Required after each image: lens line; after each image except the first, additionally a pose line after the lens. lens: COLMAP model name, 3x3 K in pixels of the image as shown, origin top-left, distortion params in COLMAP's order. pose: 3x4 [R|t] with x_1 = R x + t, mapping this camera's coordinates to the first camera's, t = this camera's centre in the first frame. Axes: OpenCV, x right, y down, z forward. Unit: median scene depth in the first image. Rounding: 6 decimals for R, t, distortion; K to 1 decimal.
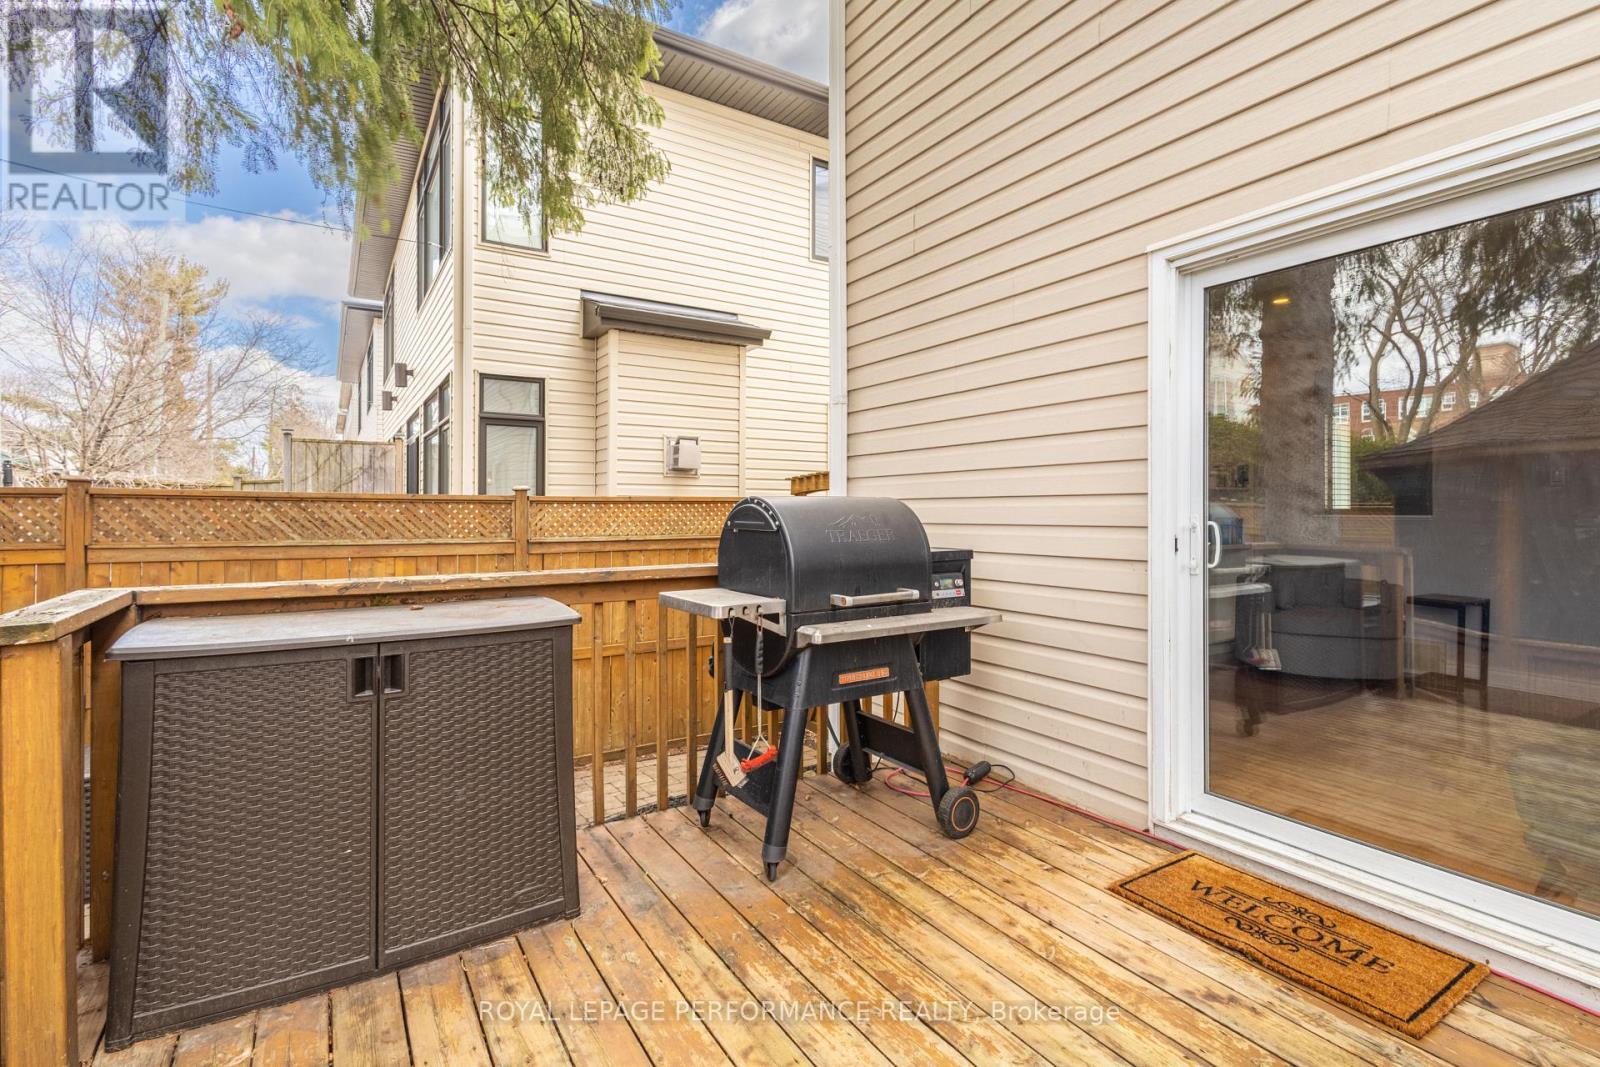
lens RADIAL K [[743.2, 0, 777.2], [0, 743.2, 520.5], [0, 0, 1]] dist [0.023190, 0.000575]
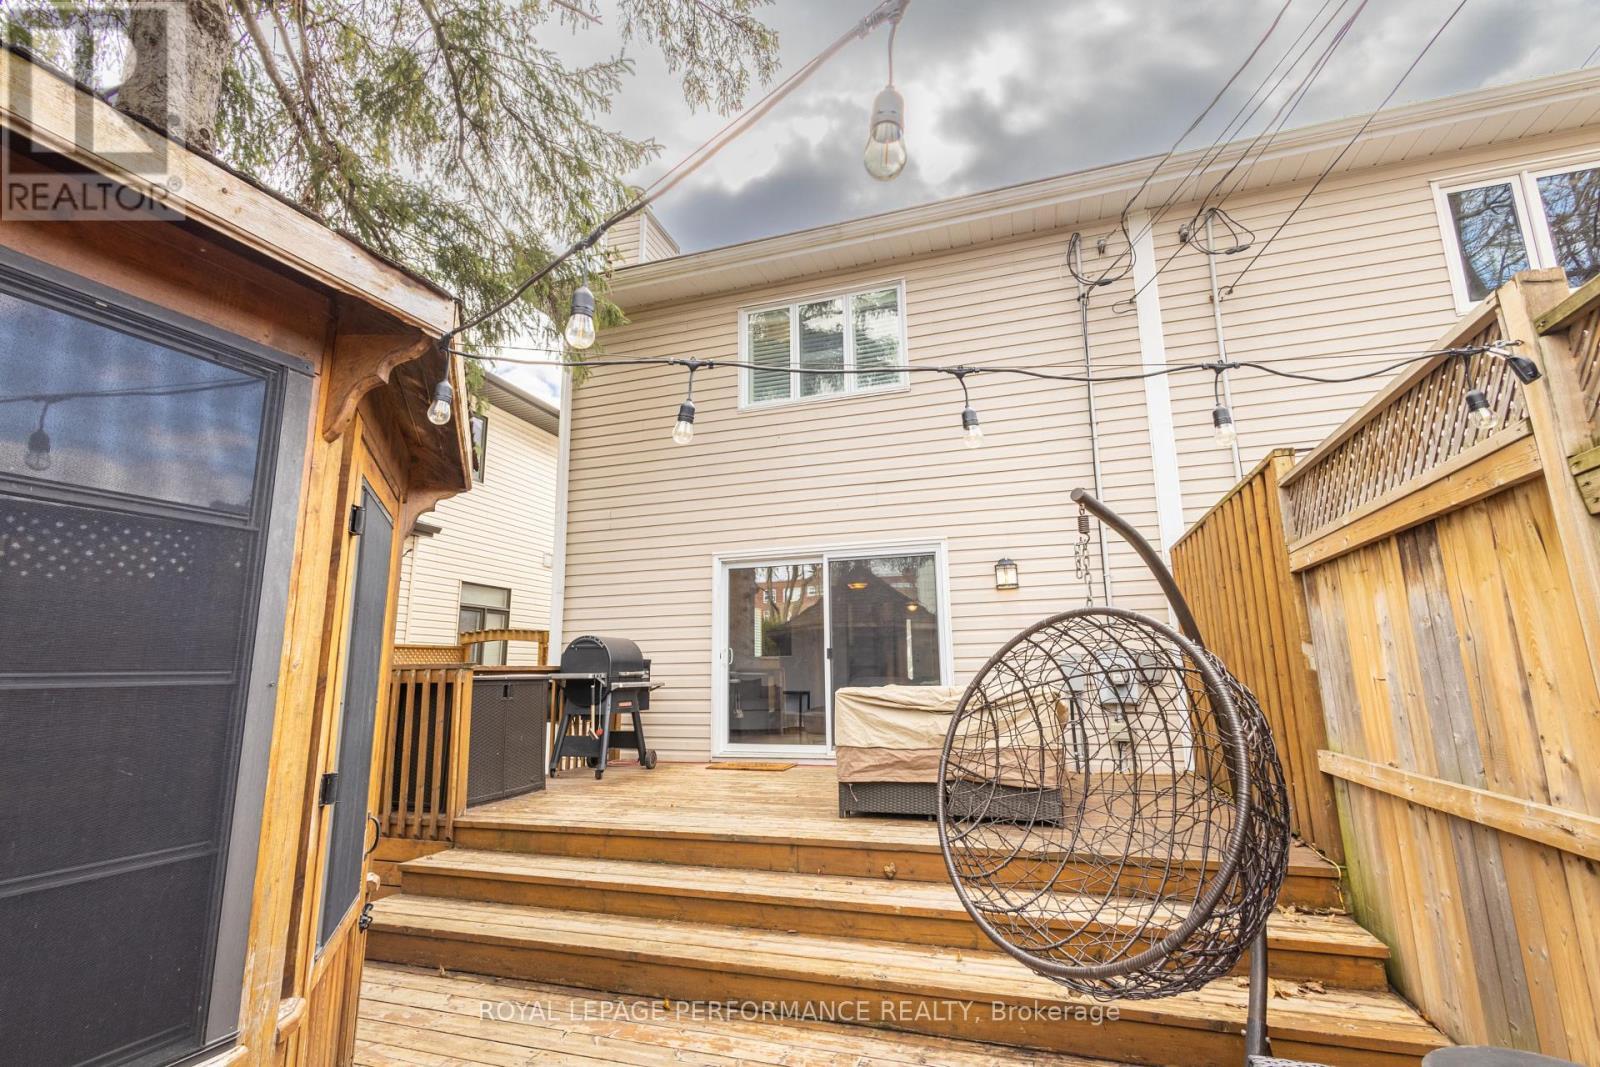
lens RADIAL K [[743.2, 0, 795.4], [0, 743.2, 530.6], [0, 0, 1]] dist [0.023190, 0.000575]
pose [[0.762960, 0.111671, 0.636728, -1.032121], [0.021879, 0.979941, -0.198082, 0.122632], [-0.646076, 0.165060, 0.745213, -1.289909]]
